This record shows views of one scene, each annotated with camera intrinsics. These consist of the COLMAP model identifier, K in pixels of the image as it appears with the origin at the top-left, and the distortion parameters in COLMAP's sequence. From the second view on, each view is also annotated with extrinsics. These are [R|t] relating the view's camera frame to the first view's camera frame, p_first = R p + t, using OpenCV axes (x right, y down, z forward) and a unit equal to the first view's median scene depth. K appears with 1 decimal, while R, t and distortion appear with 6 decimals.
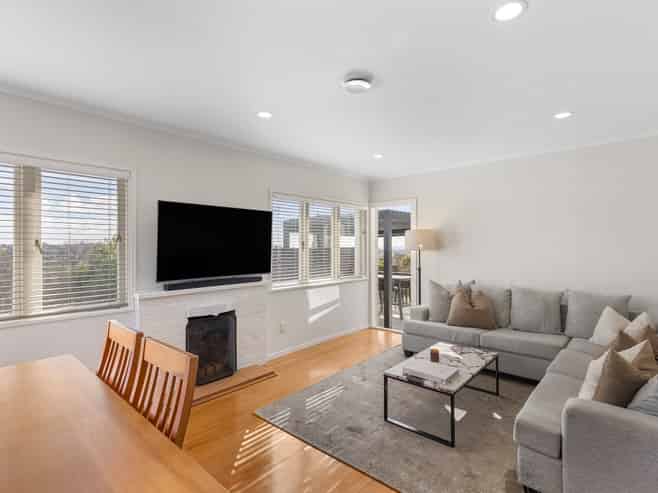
lens RADIAL K [[337.5, 0, 329.0], [0, 337.5, 246.5], [0, 0, 1]] dist [0.041791, 0.000573]
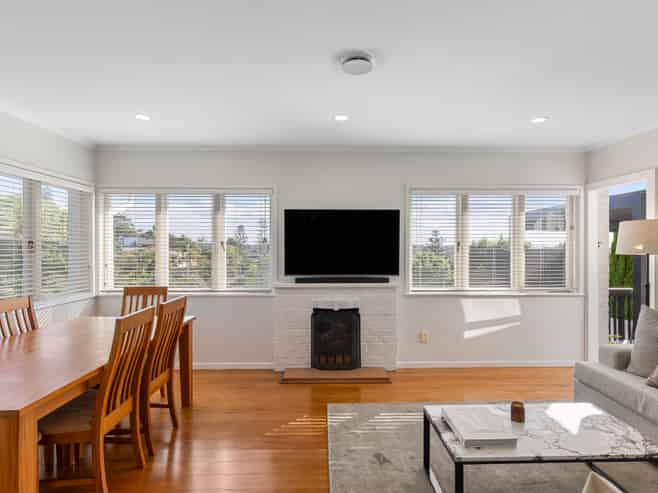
lens RADIAL K [[358.9, 0, 329.0], [0, 358.9, 246.5], [0, 0, 1]] dist [0.021334, -0.001270]
pose [[0.685506, 0.011074, -0.727982, 0.435853], [-0.004471, 0.999929, 0.011001, -0.012092], [0.728053, -0.004287, 0.685508, 0.177147]]
